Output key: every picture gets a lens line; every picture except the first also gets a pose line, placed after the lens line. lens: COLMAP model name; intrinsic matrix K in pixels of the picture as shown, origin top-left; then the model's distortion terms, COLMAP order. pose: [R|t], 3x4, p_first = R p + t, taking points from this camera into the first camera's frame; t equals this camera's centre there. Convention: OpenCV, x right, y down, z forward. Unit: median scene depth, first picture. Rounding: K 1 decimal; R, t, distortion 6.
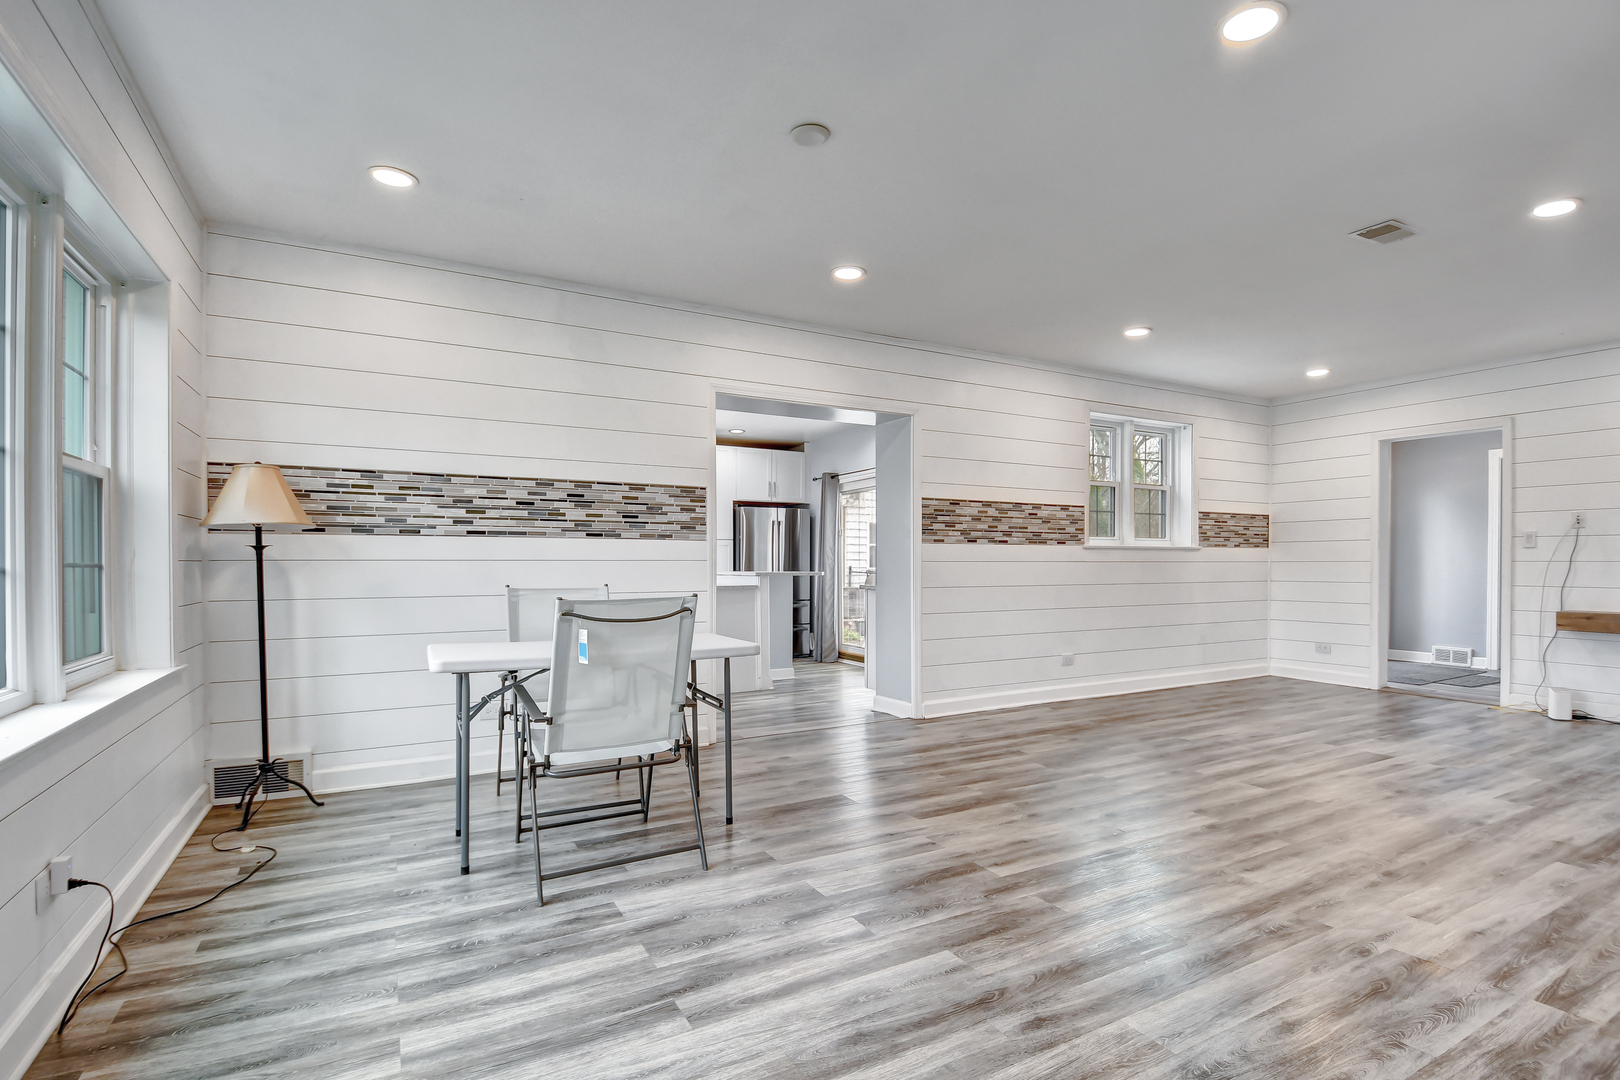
lens RADIAL K [[755.2, 0, 776.0], [0, 755.2, 566.6], [0, 0, 1]] dist [-0.000151, -0.009516]
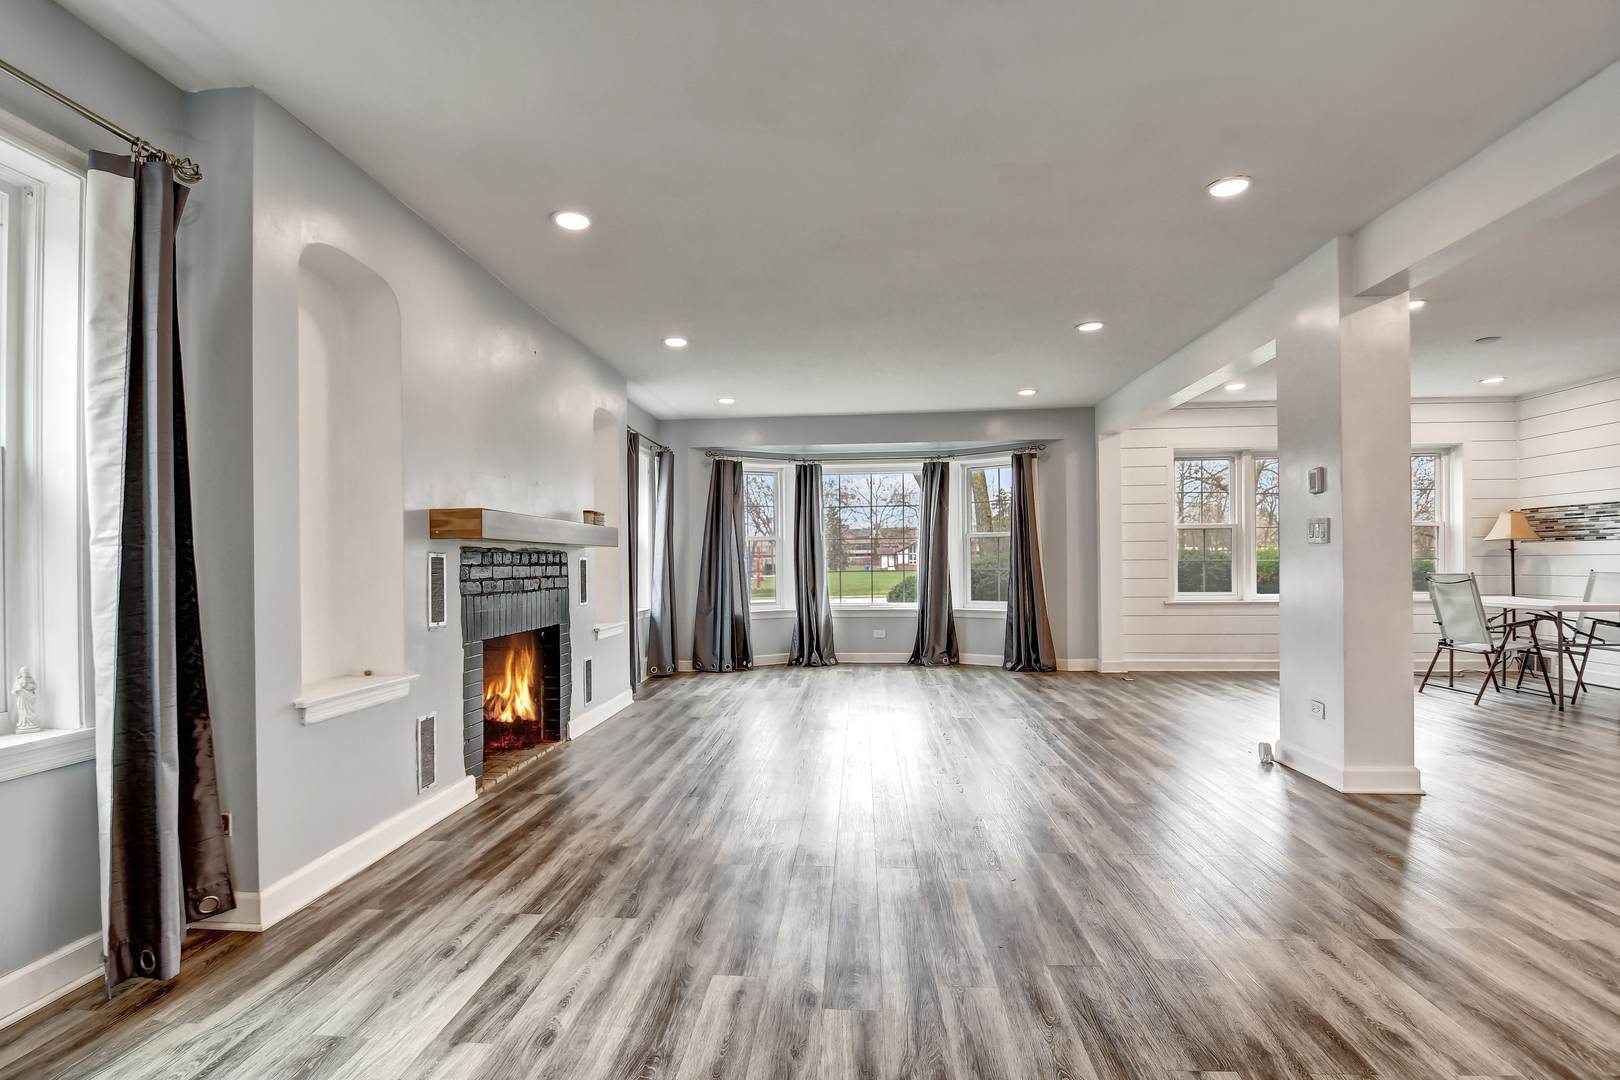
lens RADIAL K [[755.2, 0, 776.0], [0, 755.2, 566.6], [0, 0, 1]] dist [-0.000151, -0.009516]
pose [[-0.557928, 0.015626, -0.829742, 1.577625], [0.009796, 0.999877, 0.012243, -0.016396], [0.829831, -0.001297, -0.558013, 0.313603]]
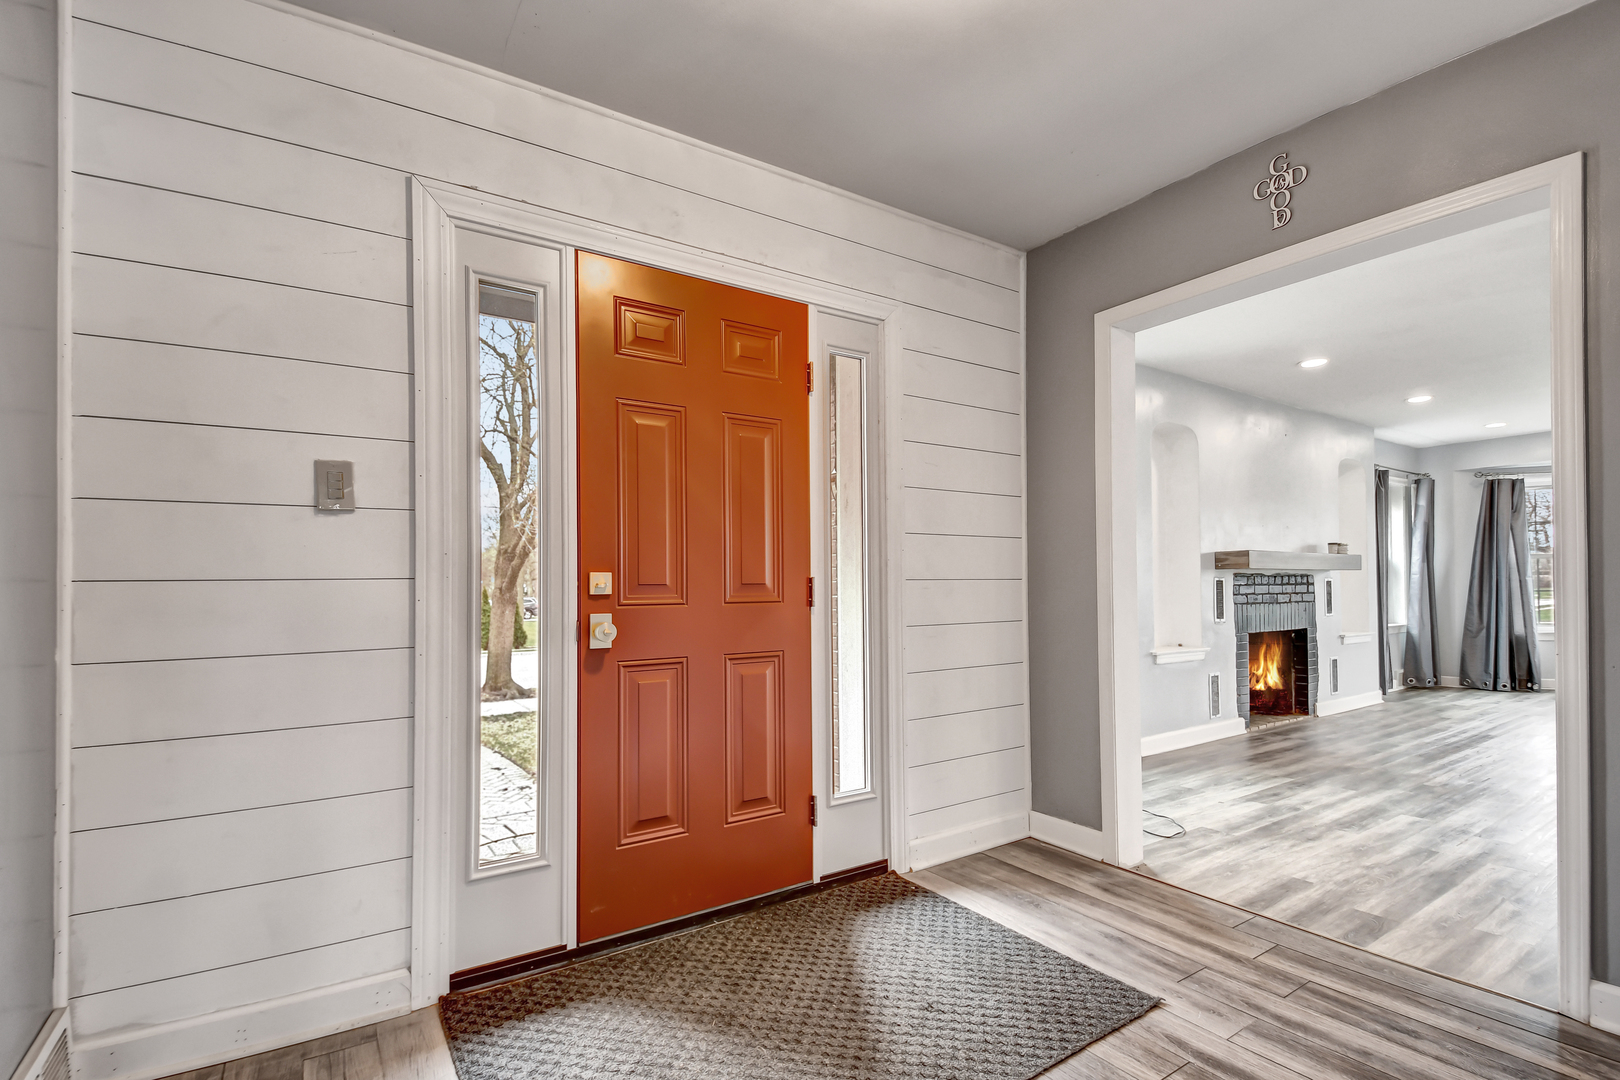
lens RADIAL K [[755.2, 0, 776.0], [0, 755.2, 566.6], [0, 0, 1]] dist [-0.000151, -0.009516]
pose [[-0.996991, 0.011105, -0.076717, 1.974031], [0.012891, 0.999656, -0.022826, -0.023011], [0.076437, -0.023746, -0.996792, 0.809656]]
